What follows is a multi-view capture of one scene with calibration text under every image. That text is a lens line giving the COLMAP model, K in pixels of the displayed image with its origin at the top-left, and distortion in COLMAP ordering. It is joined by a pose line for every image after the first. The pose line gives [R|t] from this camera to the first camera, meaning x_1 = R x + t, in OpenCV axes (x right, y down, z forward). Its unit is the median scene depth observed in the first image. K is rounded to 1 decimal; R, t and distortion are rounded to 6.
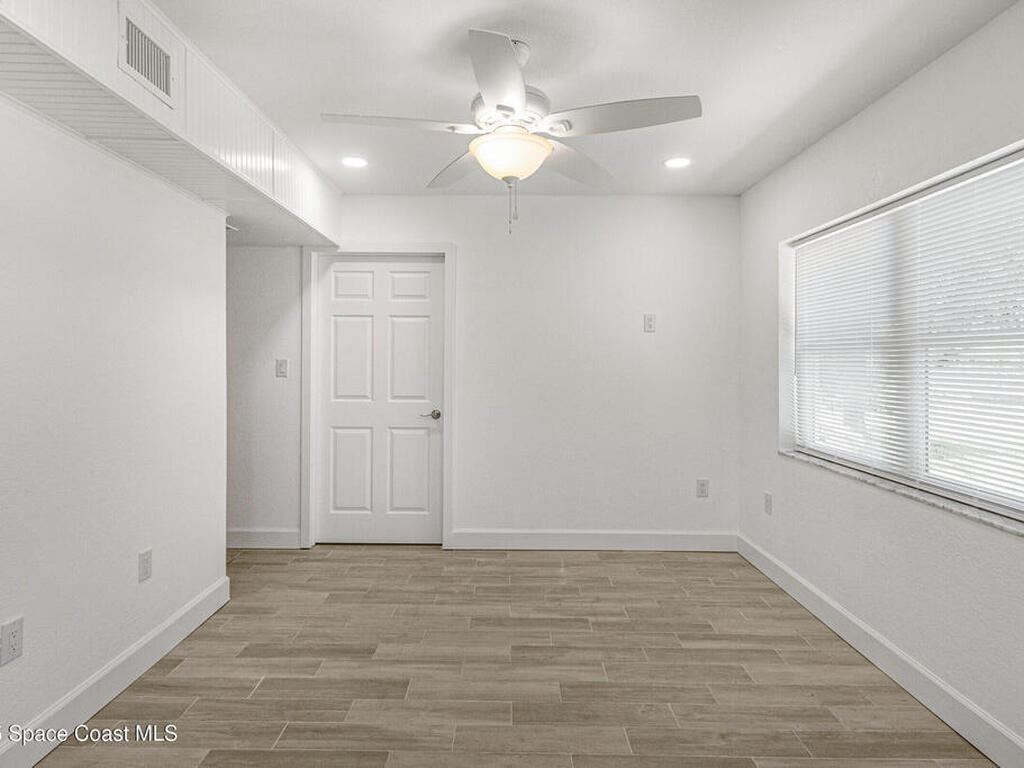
lens RADIAL K [[604.2, 0, 507.0], [0, 604.2, 381.6], [0, 0, 1]] dist [0.006411, 0.001943]
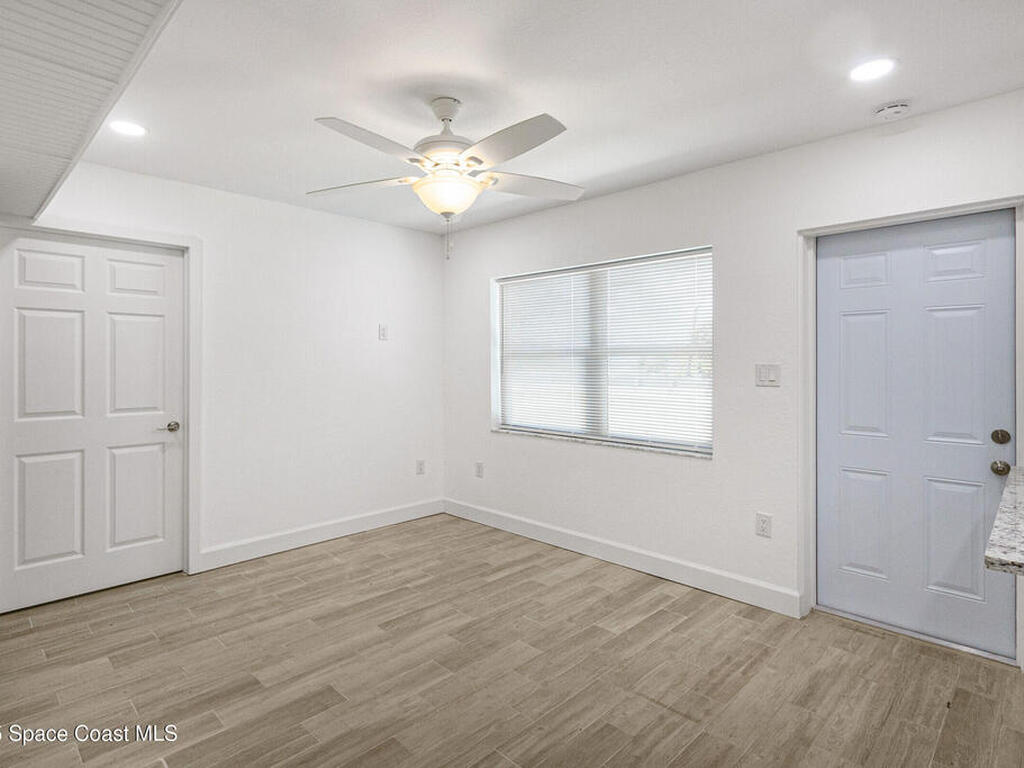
lens RADIAL K [[543.2, 0, 510.9], [0, 543.2, 382.3], [0, 0, 1]] dist [0.011186, -0.001763]
pose [[0.703979, -0.031009, 0.709543, -0.398760], [0.028119, 0.999480, 0.015781, -0.011507], [-0.709664, 0.008842, 0.704485, 0.097072]]
